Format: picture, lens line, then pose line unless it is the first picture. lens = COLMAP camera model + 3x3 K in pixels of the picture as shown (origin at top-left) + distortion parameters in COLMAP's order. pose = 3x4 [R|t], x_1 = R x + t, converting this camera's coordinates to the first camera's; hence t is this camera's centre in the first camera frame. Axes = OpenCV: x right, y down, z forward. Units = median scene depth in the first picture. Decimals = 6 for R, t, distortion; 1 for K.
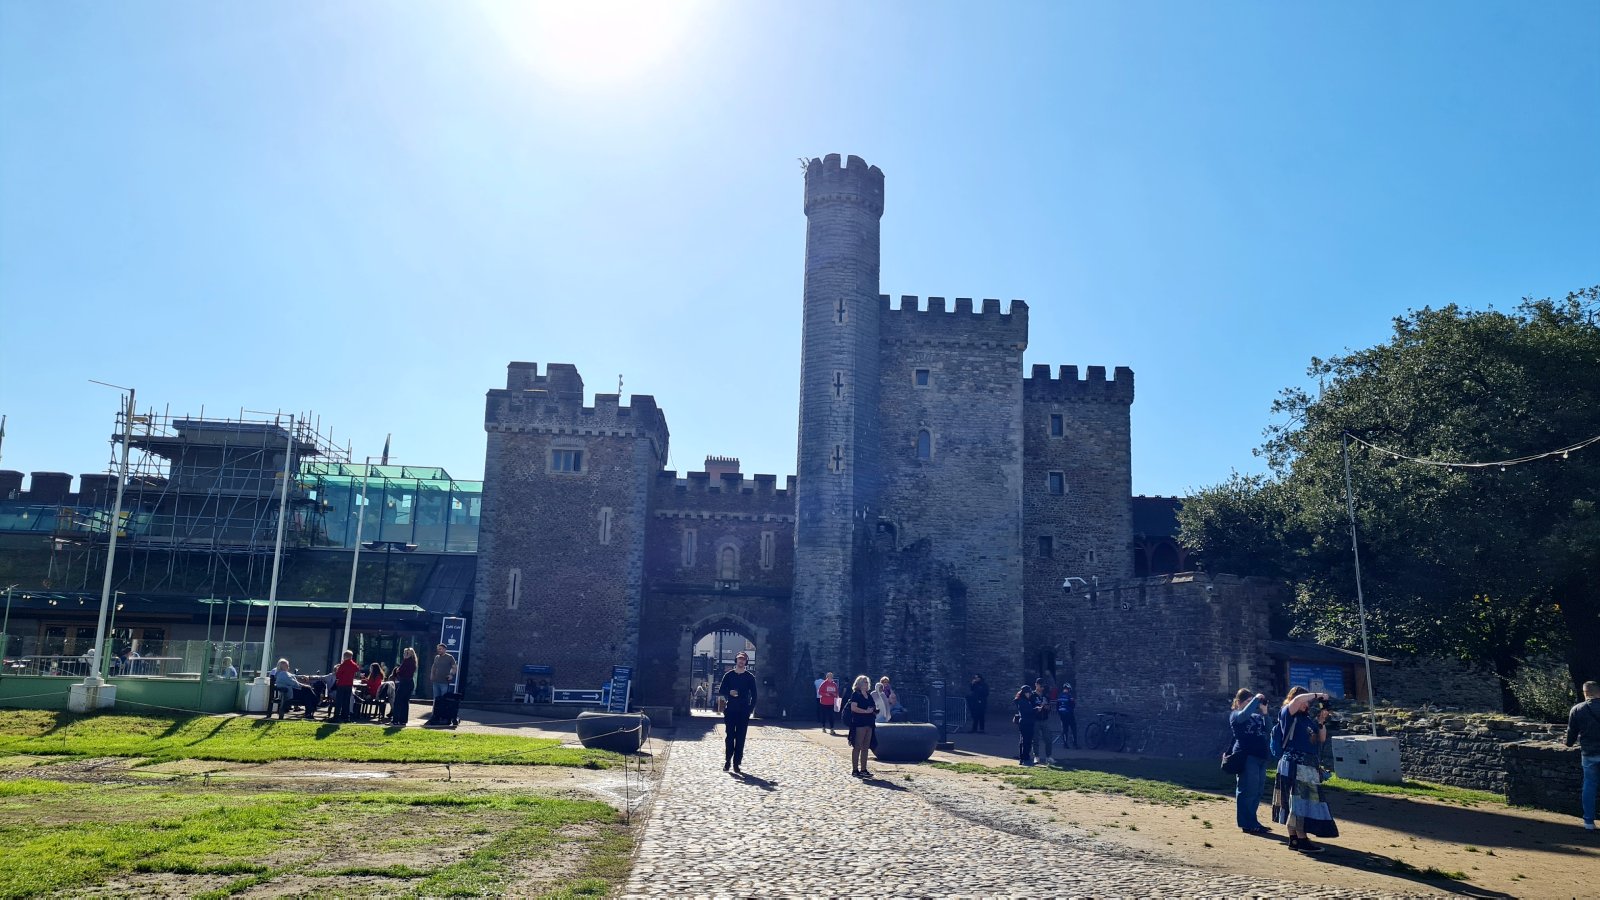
lens RADIAL K [[1238.3, 0, 791.9], [0, 1238.3, 449.7], [0, 0, 1]] dist [0.000346, -0.000262]
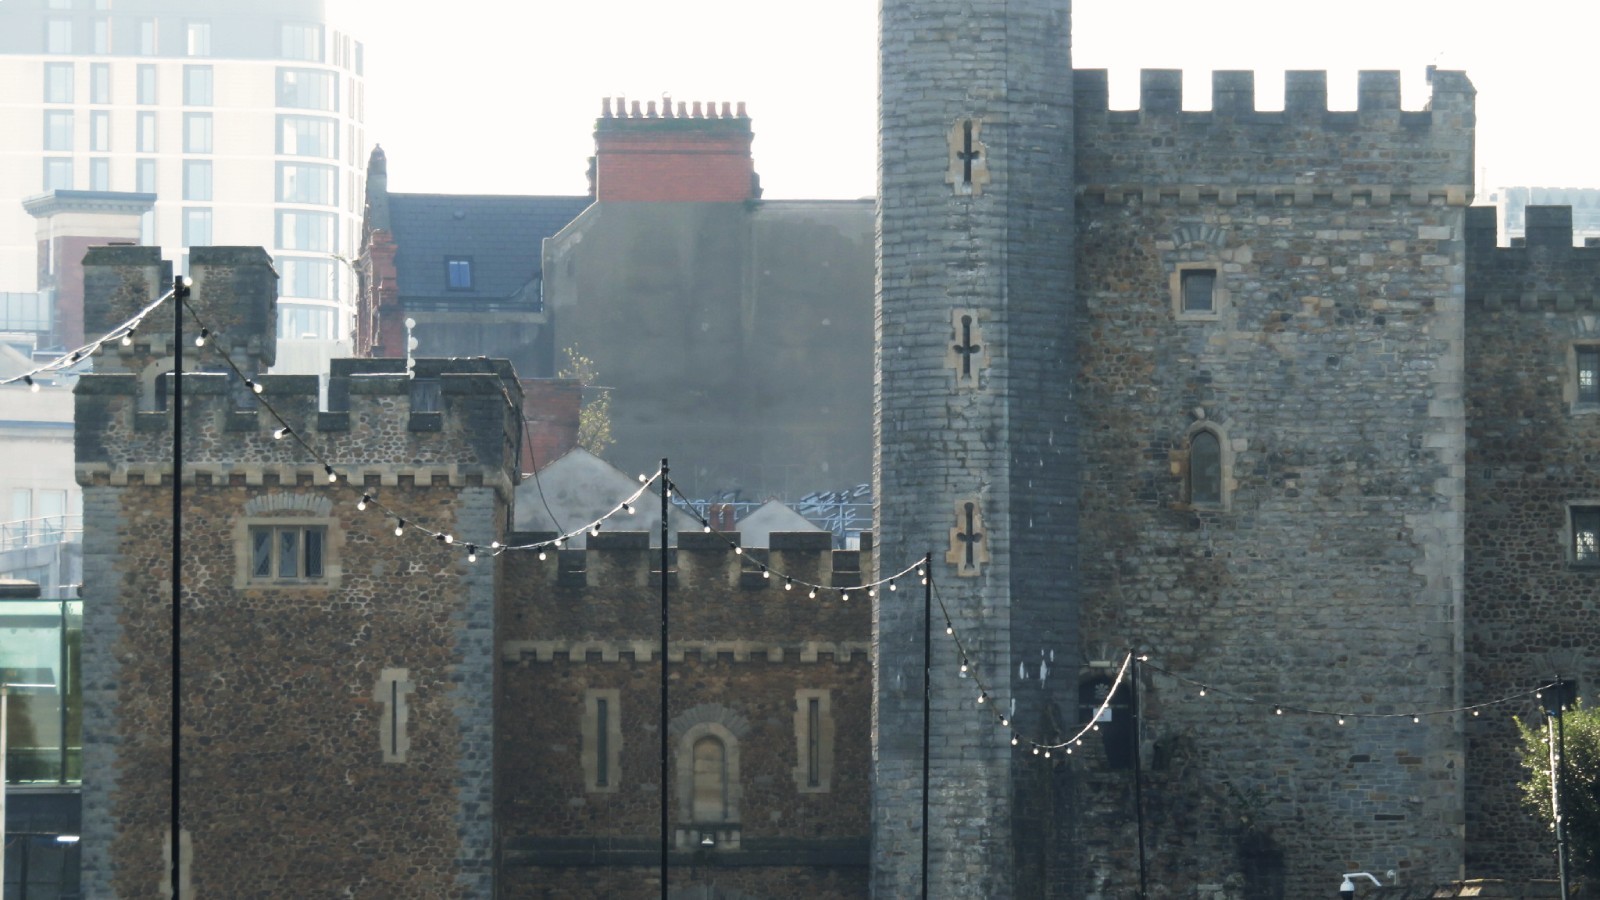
lens RADIAL K [[11449.4, 0, 800.2], [0, 11449.4, 450.1], [0, 0, 1]] dist [-0.406743, 0.000000]
pose [[0.998279, -0.034374, -0.047522, 0.151164], [0.040062, 0.991418, 0.124442, -0.459187], [0.042836, -0.126132, 0.991088, -2.534304]]
